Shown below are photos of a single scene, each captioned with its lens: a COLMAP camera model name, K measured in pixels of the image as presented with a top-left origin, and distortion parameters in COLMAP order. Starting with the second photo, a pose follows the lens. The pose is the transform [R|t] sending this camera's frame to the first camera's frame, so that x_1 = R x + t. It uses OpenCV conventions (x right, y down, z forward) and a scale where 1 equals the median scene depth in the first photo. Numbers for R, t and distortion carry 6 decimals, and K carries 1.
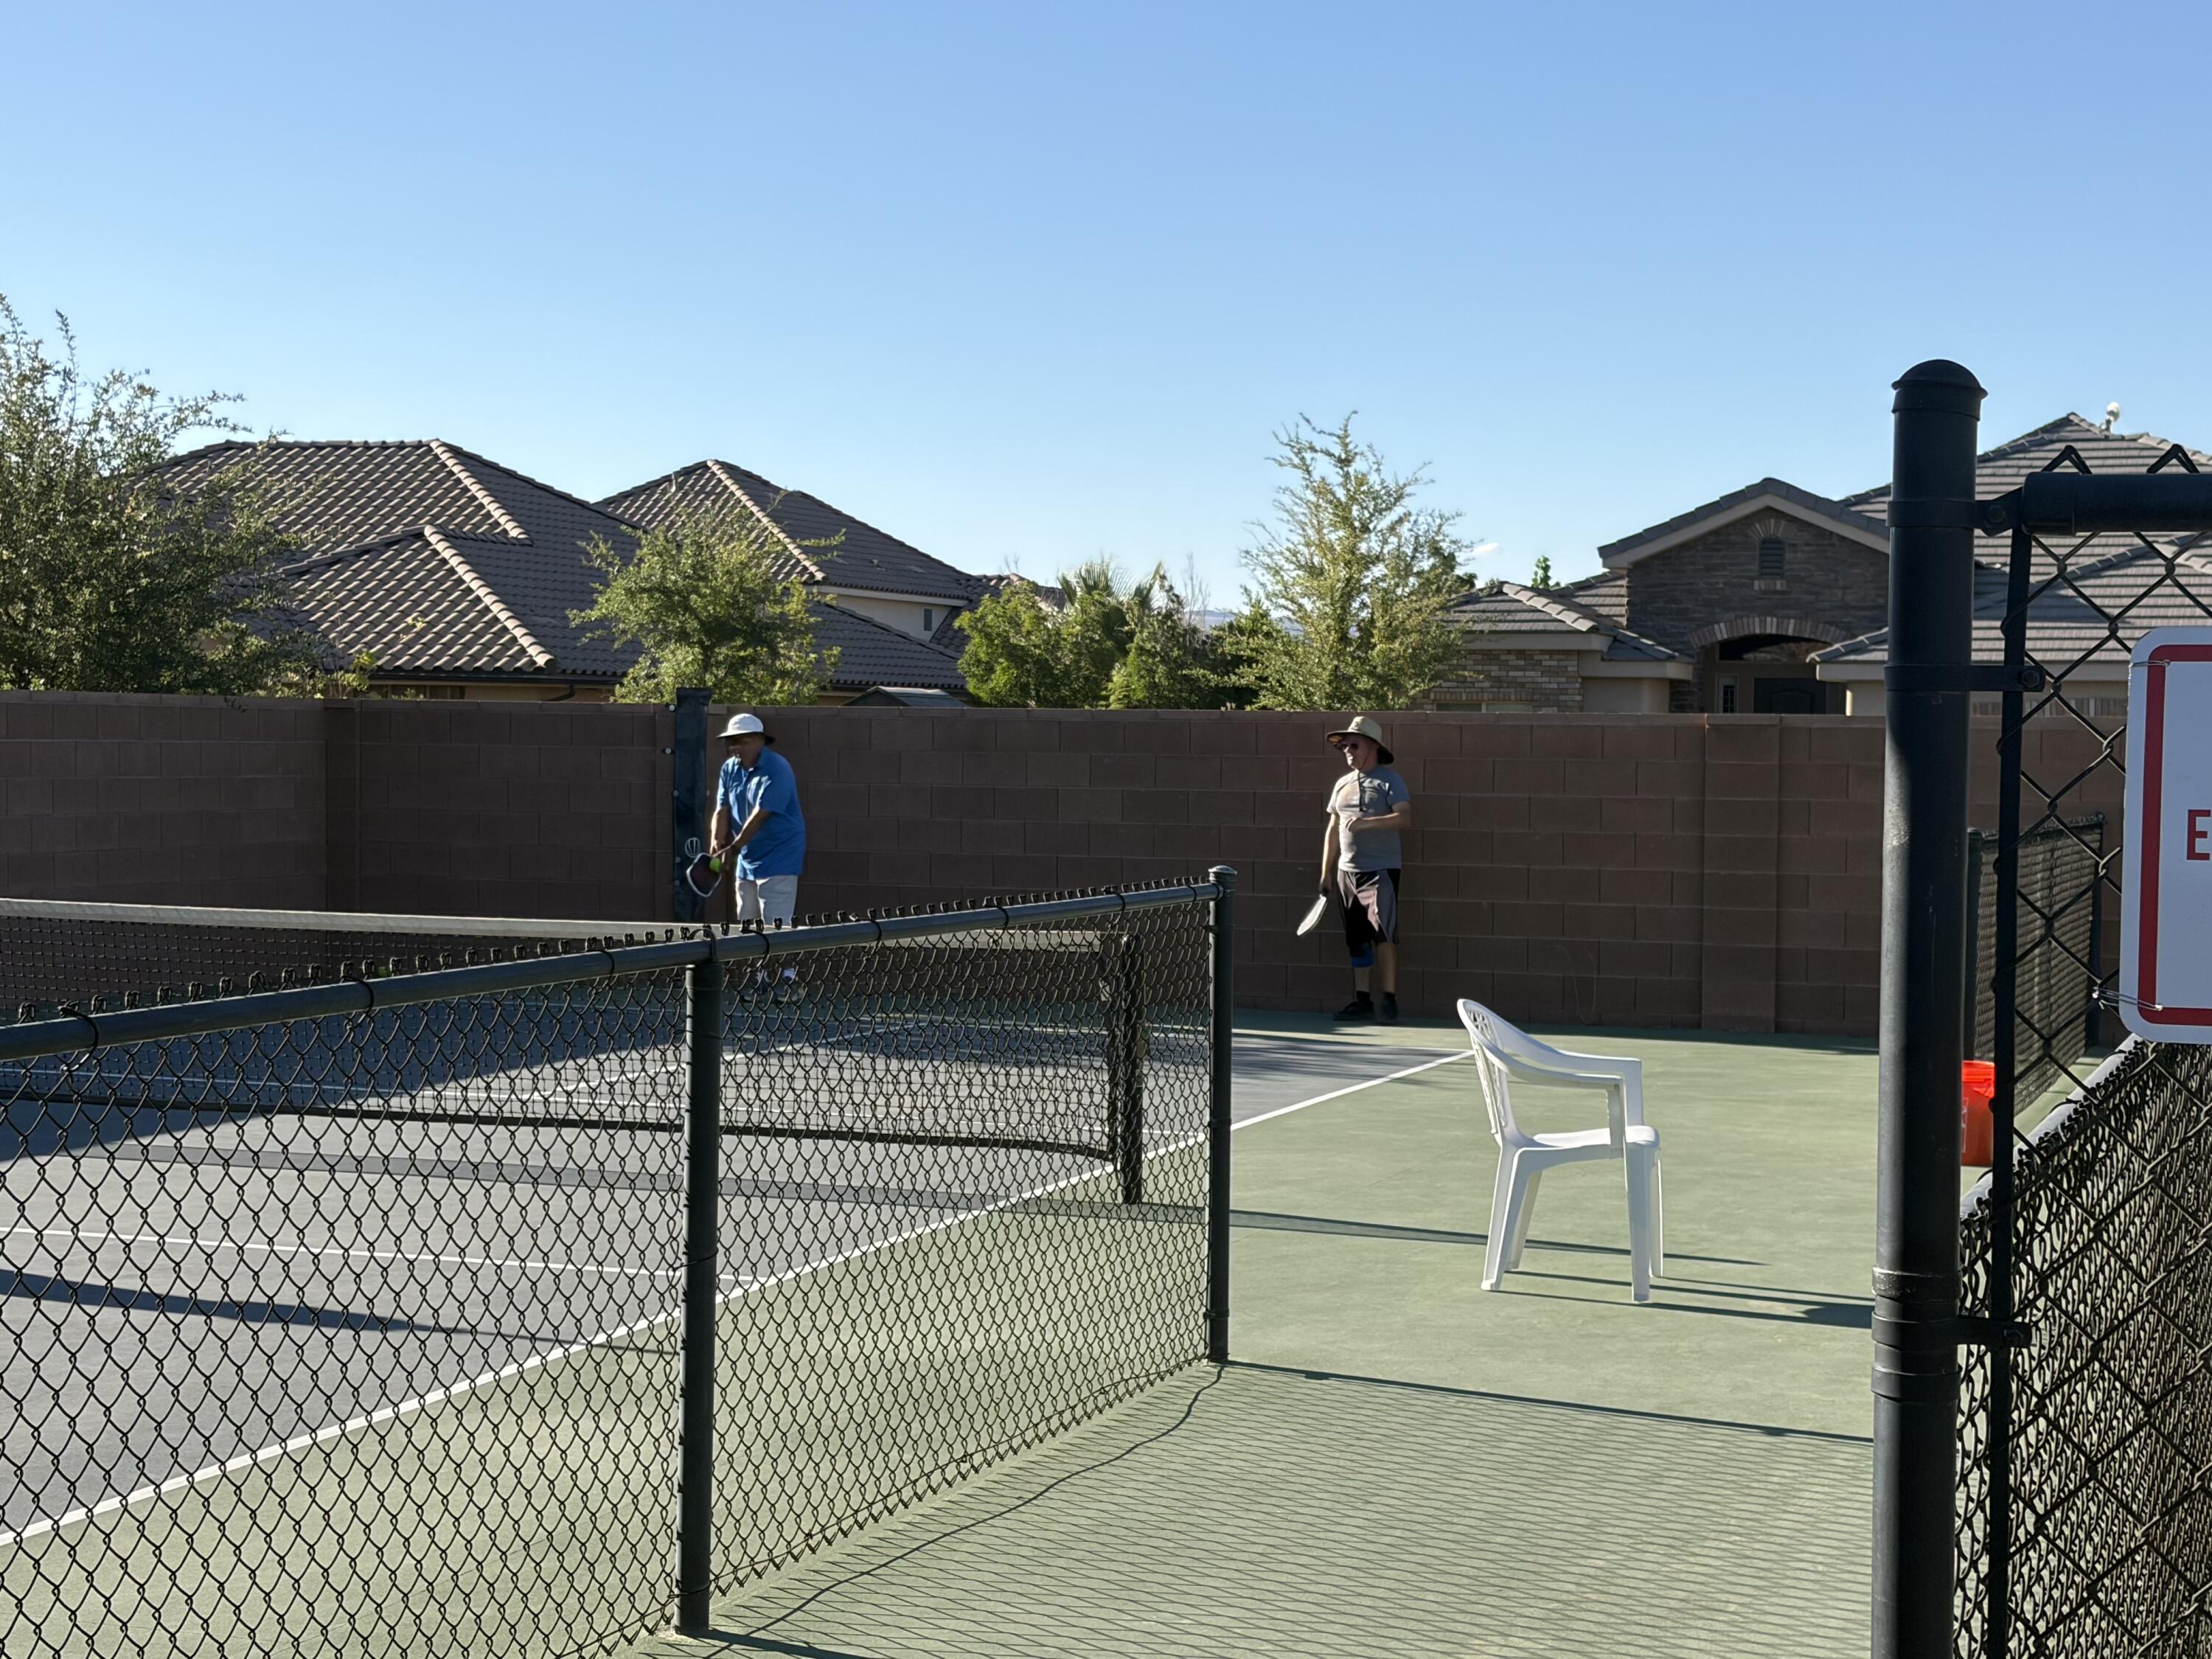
lens RADIAL K [[3741.8, 0, 1102.0], [0, 3741.8, 830.1], [0, 0, 1]] dist [0.032632, 0.000000]
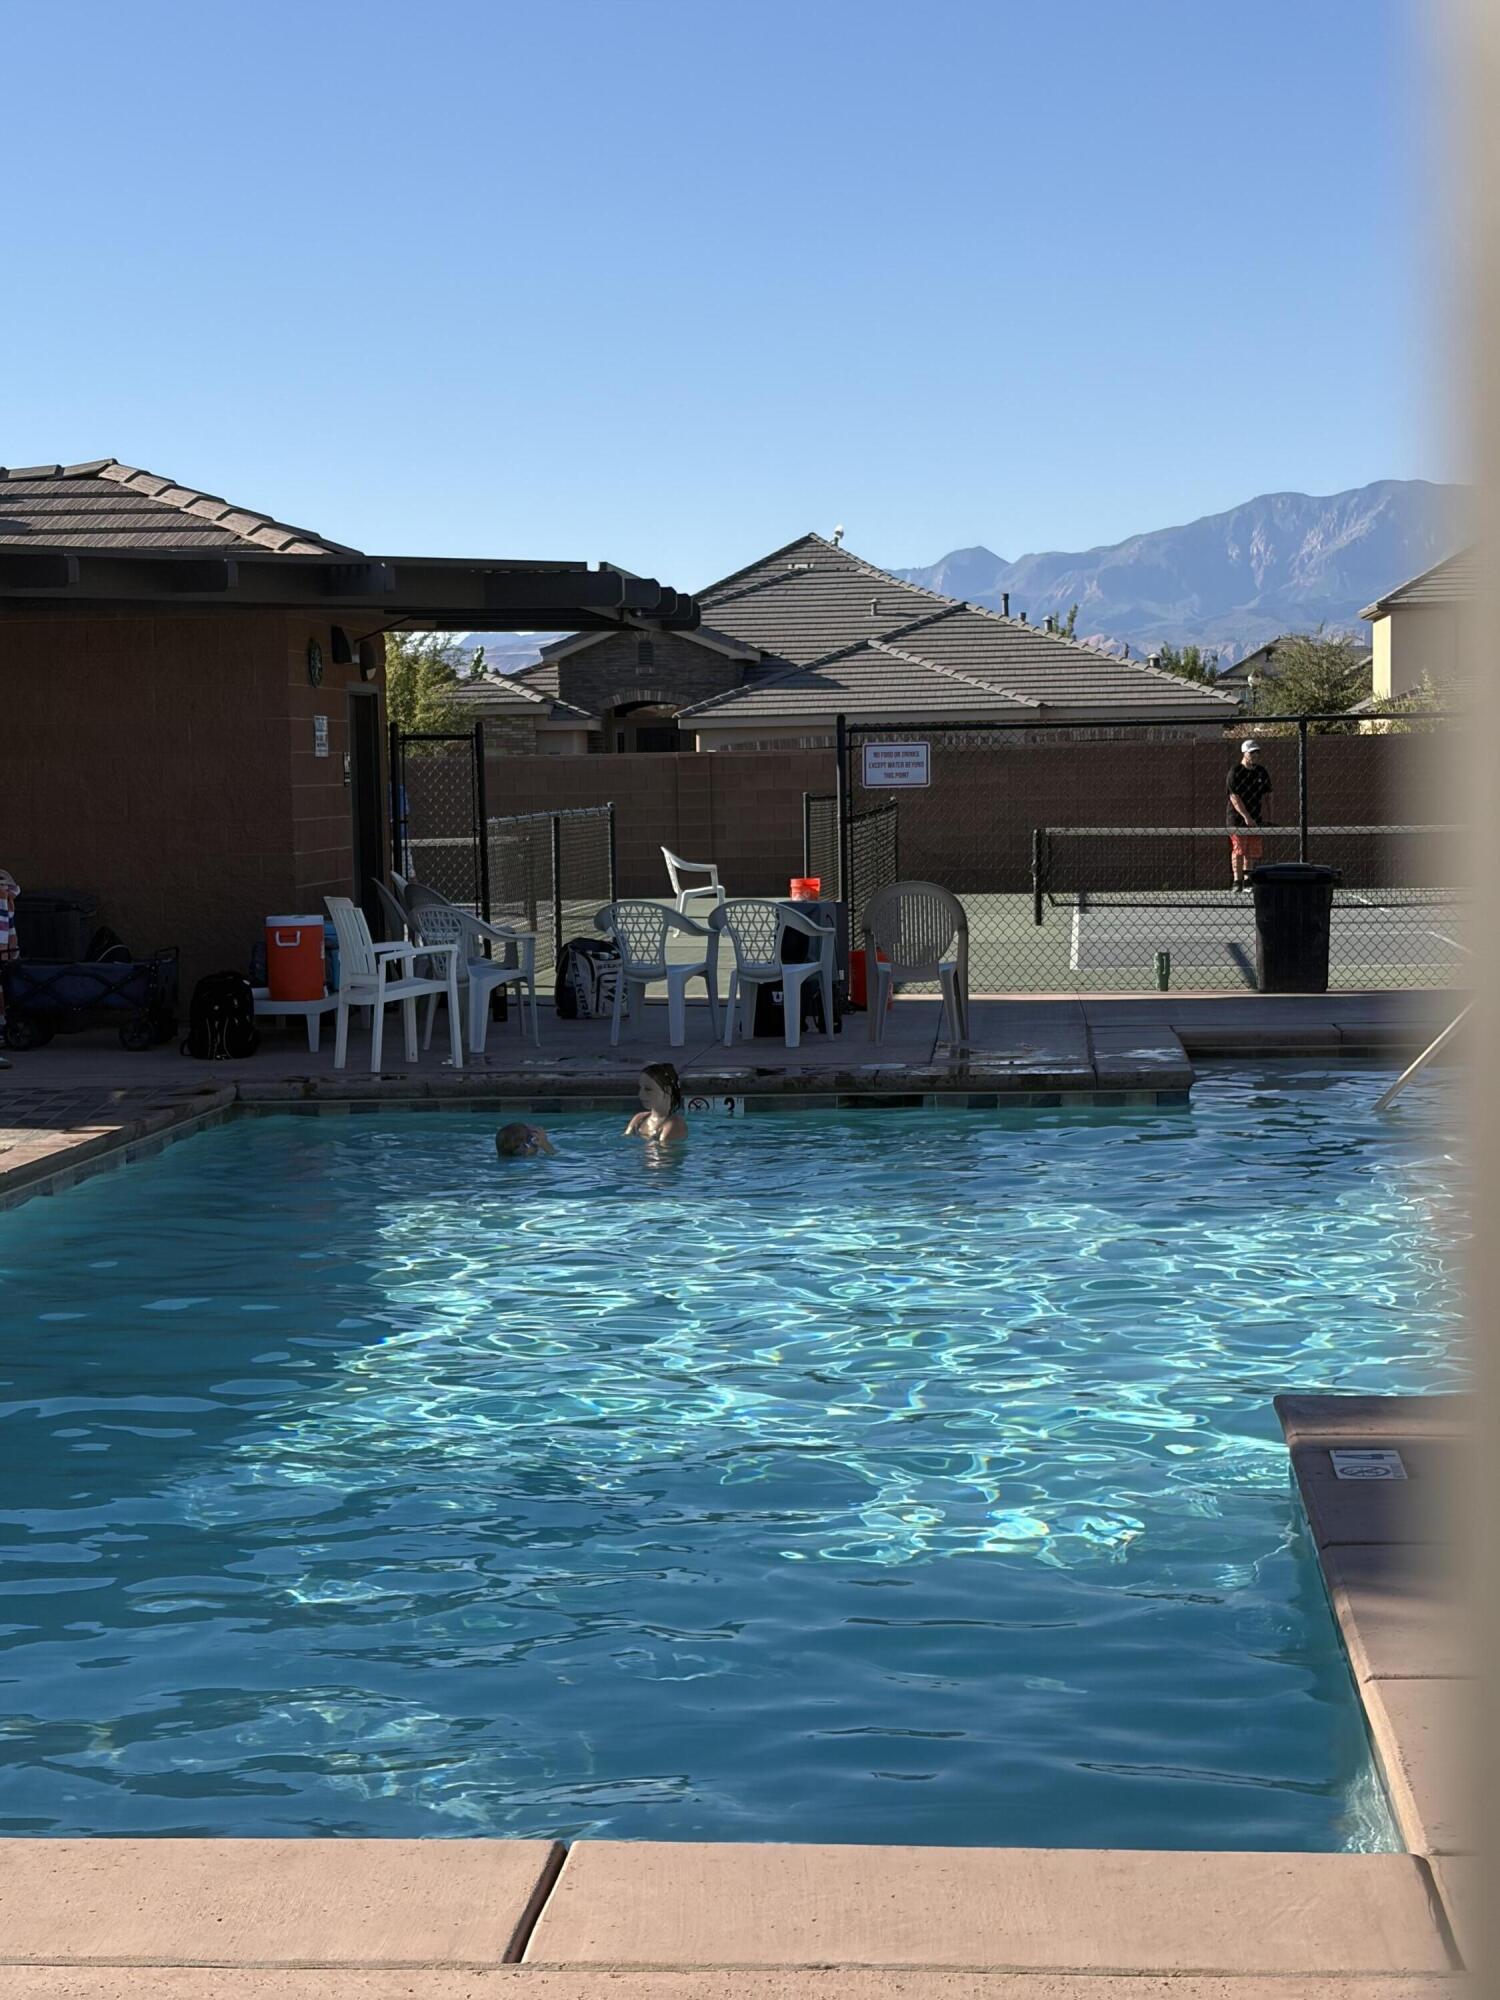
lens RADIAL K [[3383.2, 0, 754.8], [0, 3383.2, 1005.1], [0, 0, 1]] dist [0.032632, 0.000000]
pose [[0.971055, -0.040984, 0.235313, -0.121944], [0.031751, 0.998575, 0.042894, 0.016634], [-0.236735, -0.034181, 0.970973, -0.415895]]
